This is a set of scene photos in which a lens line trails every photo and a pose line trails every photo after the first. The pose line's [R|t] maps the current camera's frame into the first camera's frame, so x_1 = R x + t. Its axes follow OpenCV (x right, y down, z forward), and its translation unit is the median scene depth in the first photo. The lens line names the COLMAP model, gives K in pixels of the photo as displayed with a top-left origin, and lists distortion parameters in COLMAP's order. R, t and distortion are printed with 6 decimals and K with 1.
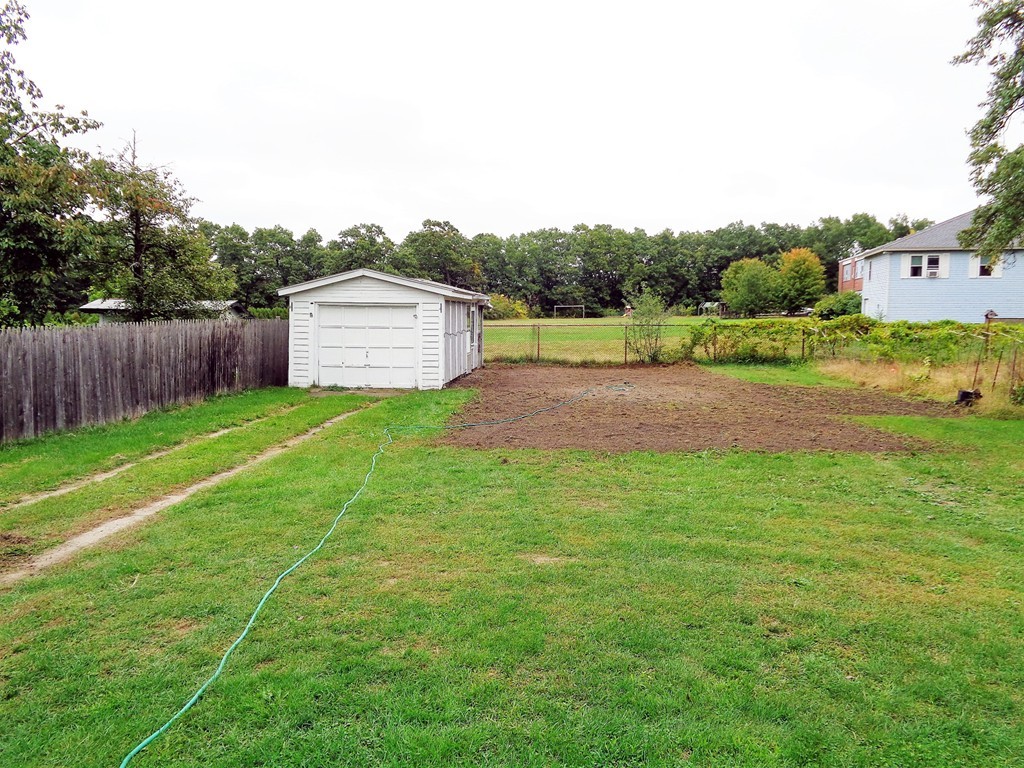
lens RADIAL K [[772.4, 0, 509.9], [0, 772.4, 378.0], [0, 0, 1]] dist [0.000425, -0.006045]
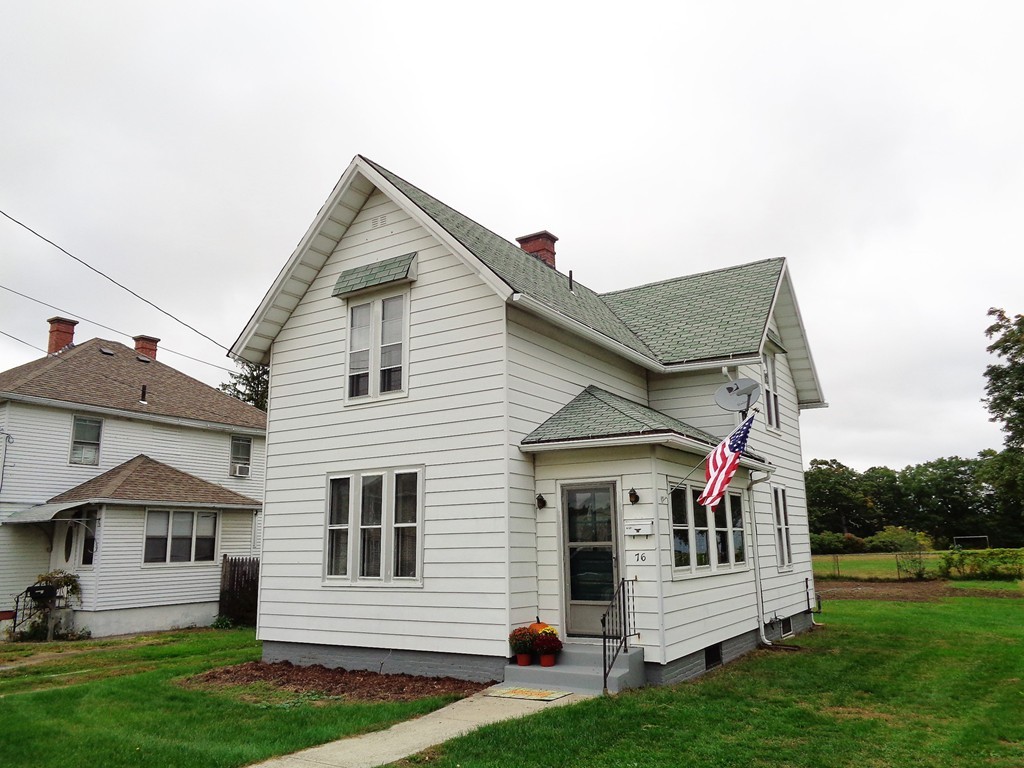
lens RADIAL K [[772.4, 0, 509.9], [0, 772.4, 378.0], [0, 0, 1]] dist [0.000425, -0.006045]
pose [[0.873061, -0.122026, -0.472095, 0.045907], [-0.023434, 0.956561, -0.290589, 0.011600], [0.487047, 0.264765, 0.832277, -0.143227]]
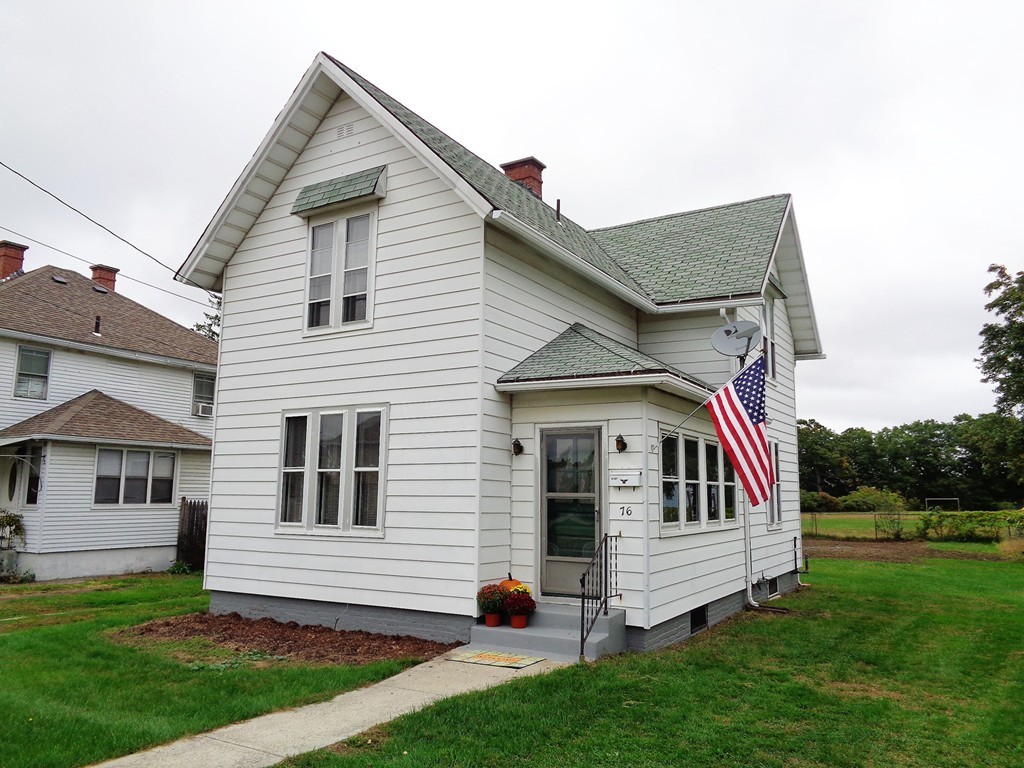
lens RADIAL K [[772.4, 0, 509.9], [0, 772.4, 378.0], [0, 0, 1]] dist [0.000425, -0.006045]
pose [[0.886282, -0.067402, -0.458215, 0.042365], [-0.045958, 0.971672, -0.231822, 0.010989], [0.460860, 0.226518, 0.858078, -0.135568]]
